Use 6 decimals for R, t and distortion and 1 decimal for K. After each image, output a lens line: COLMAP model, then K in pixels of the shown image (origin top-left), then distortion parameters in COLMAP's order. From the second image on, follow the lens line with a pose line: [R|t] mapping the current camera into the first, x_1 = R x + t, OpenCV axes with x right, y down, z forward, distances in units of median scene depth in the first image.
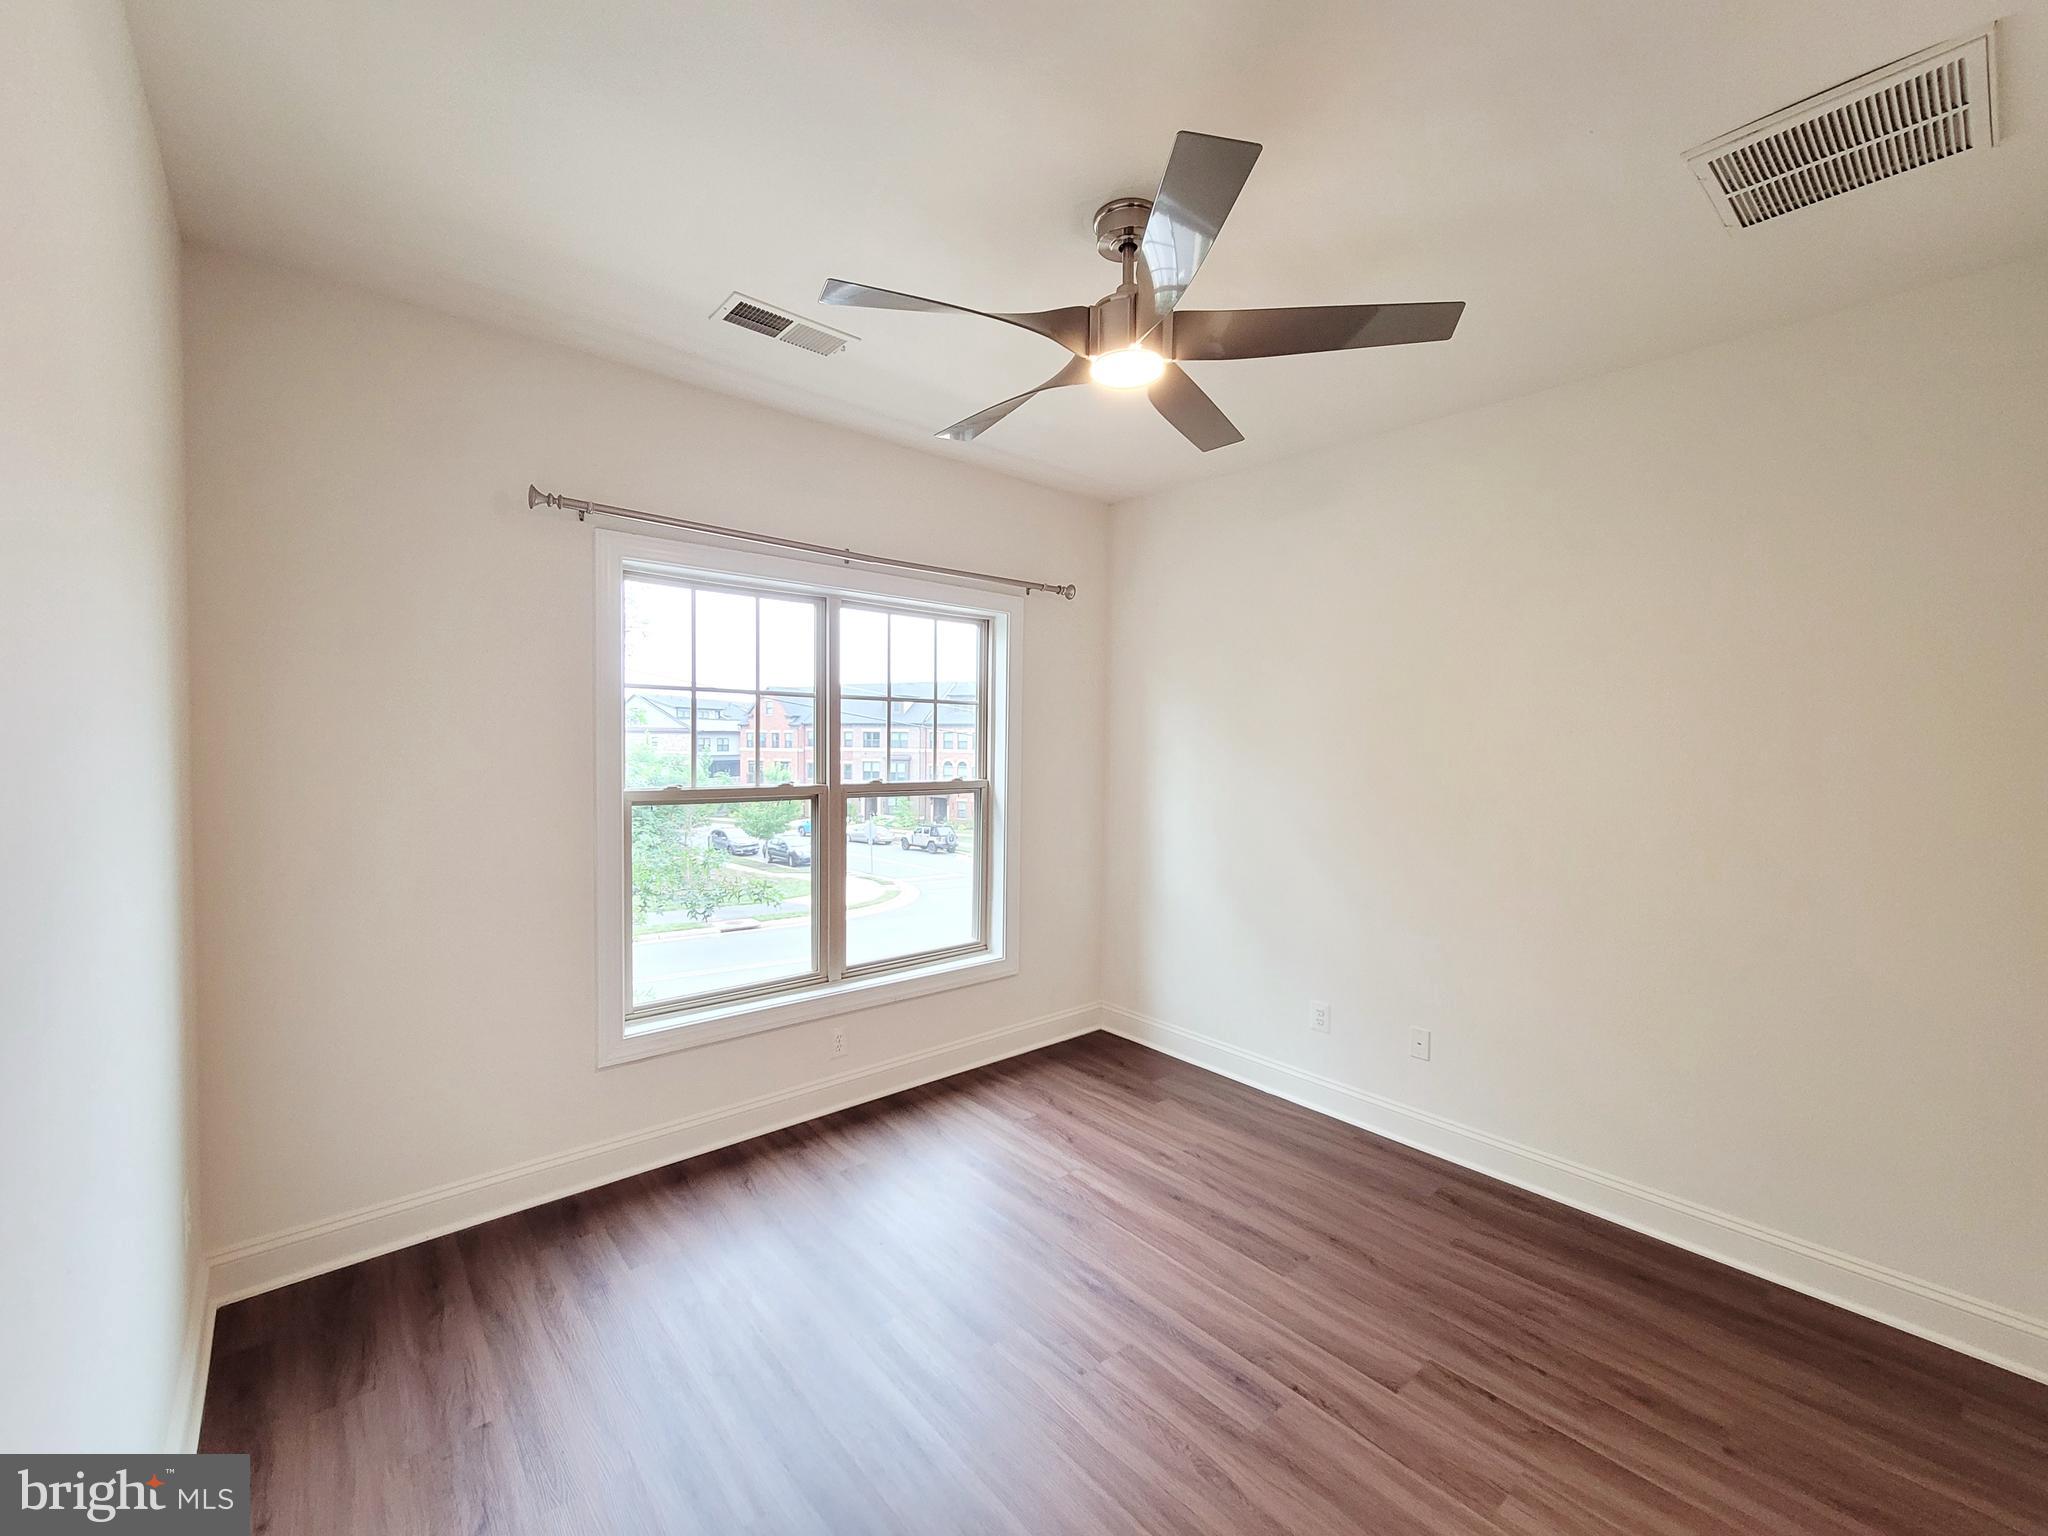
lens RADIAL K [[830.9, 0, 1024.0], [0, 830.9, 768.0], [0, 0, 1]] dist [0.000280, 0.000009]
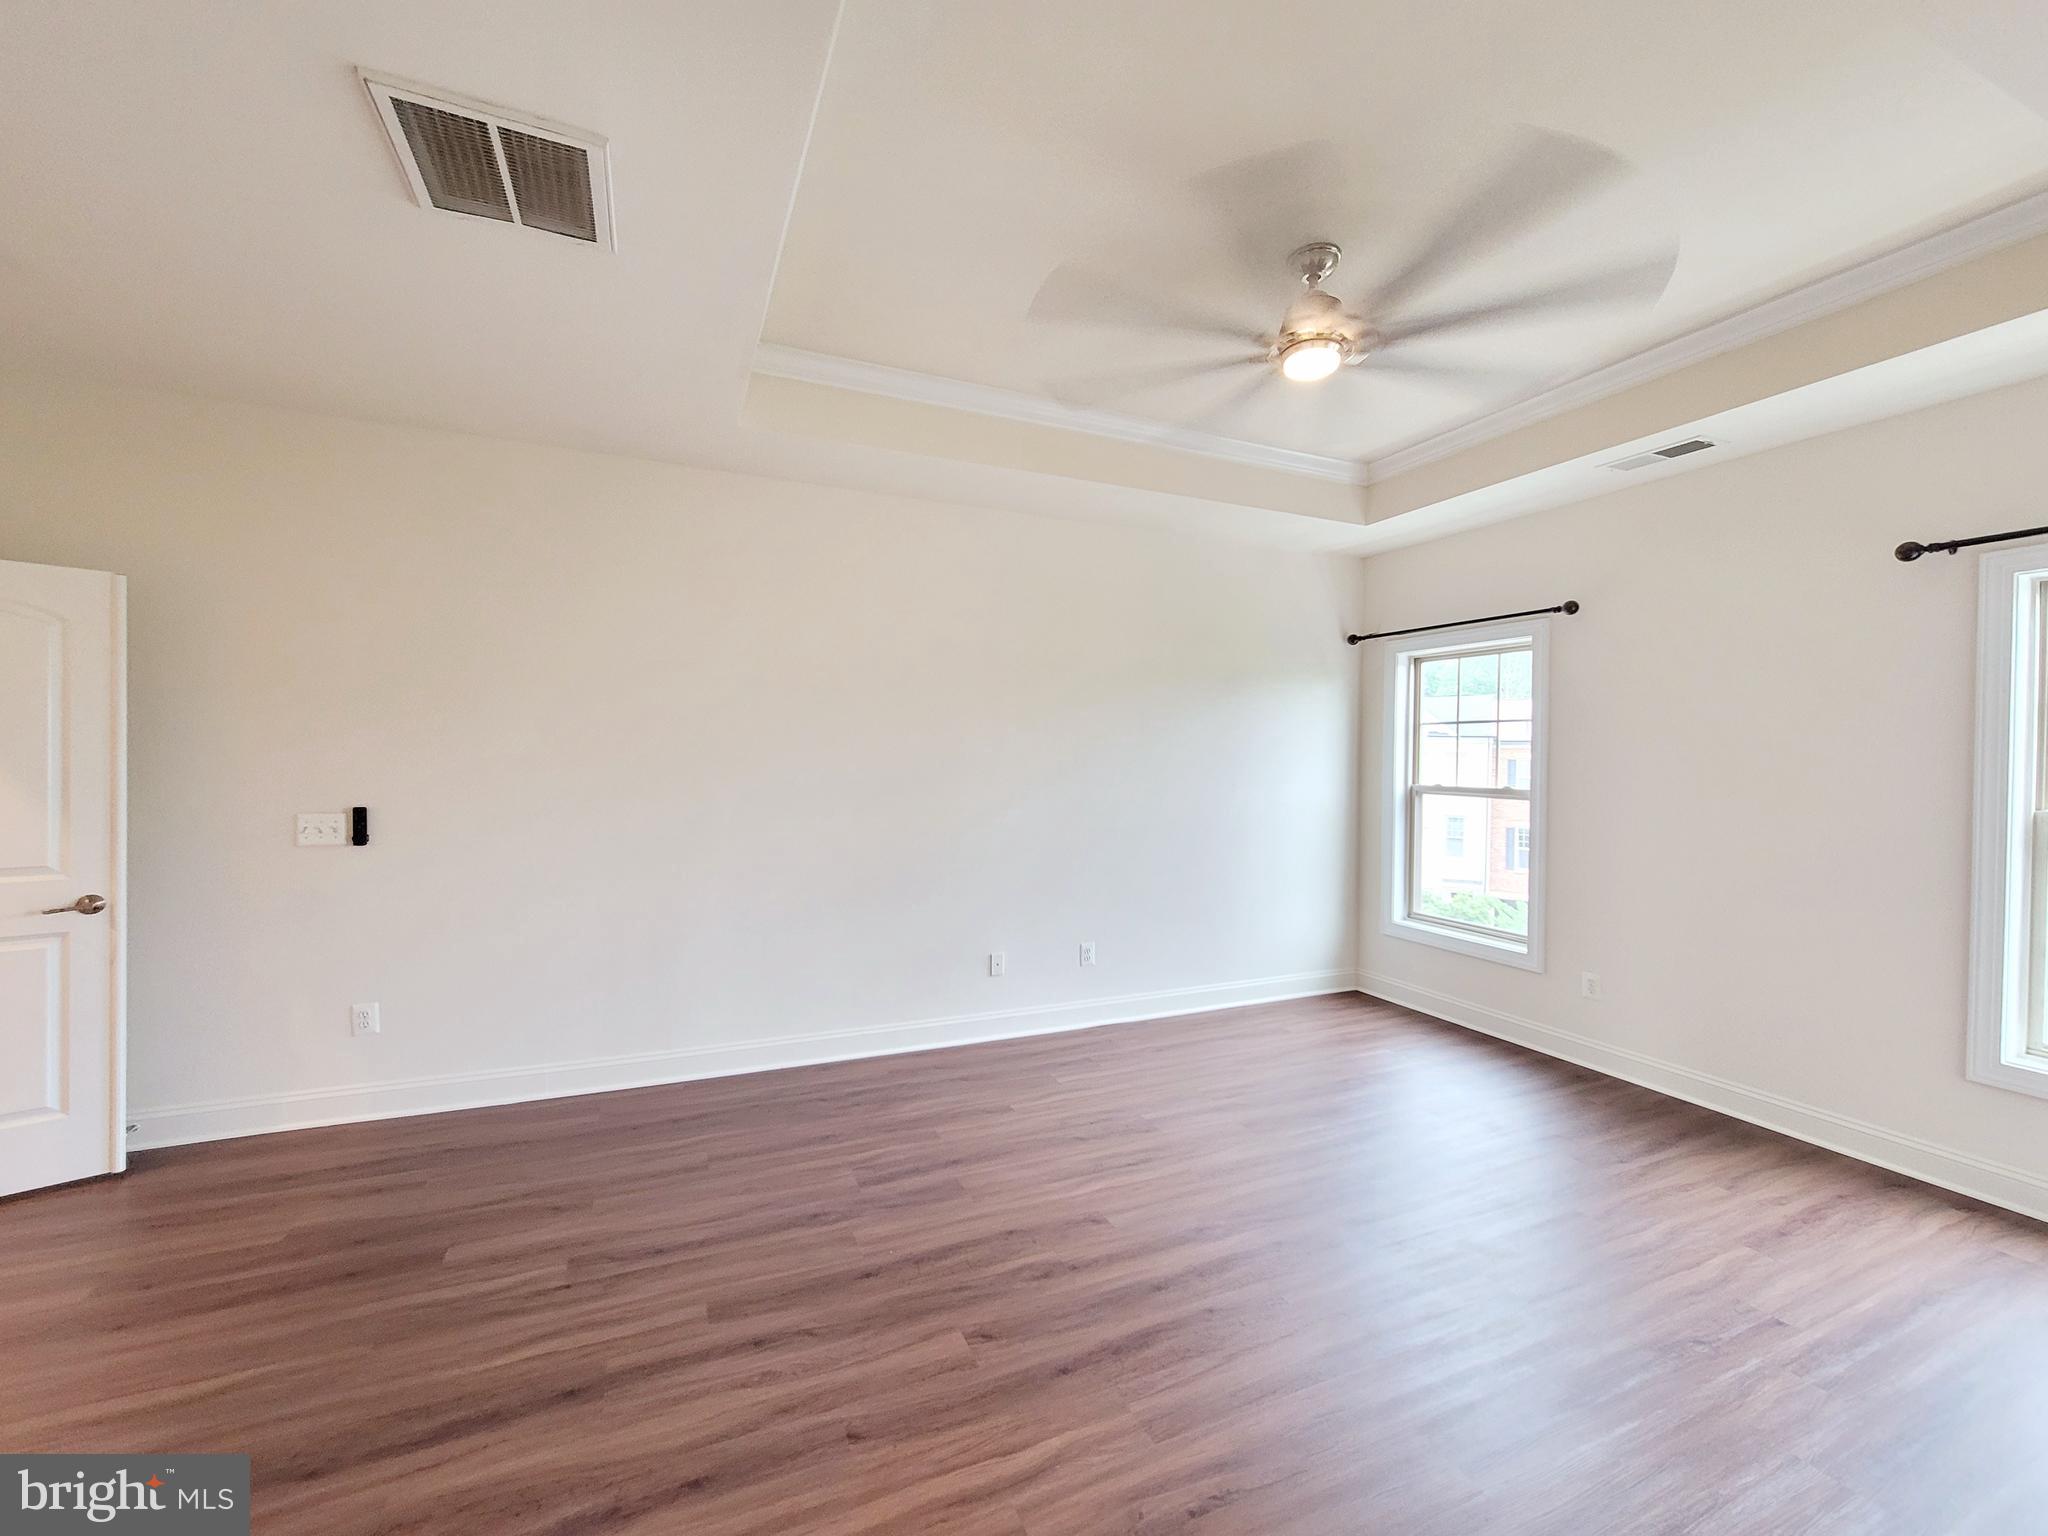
lens RADIAL K [[830.9, 0, 1024.0], [0, 830.9, 768.0], [0, 0, 1]] dist [0.000280, 0.000009]
pose [[-0.312886, -0.008003, -0.949757, 1.249242], [-0.047912, 0.998824, 0.007368, 0.008393], [0.948581, 0.047810, -0.312901, 0.715763]]
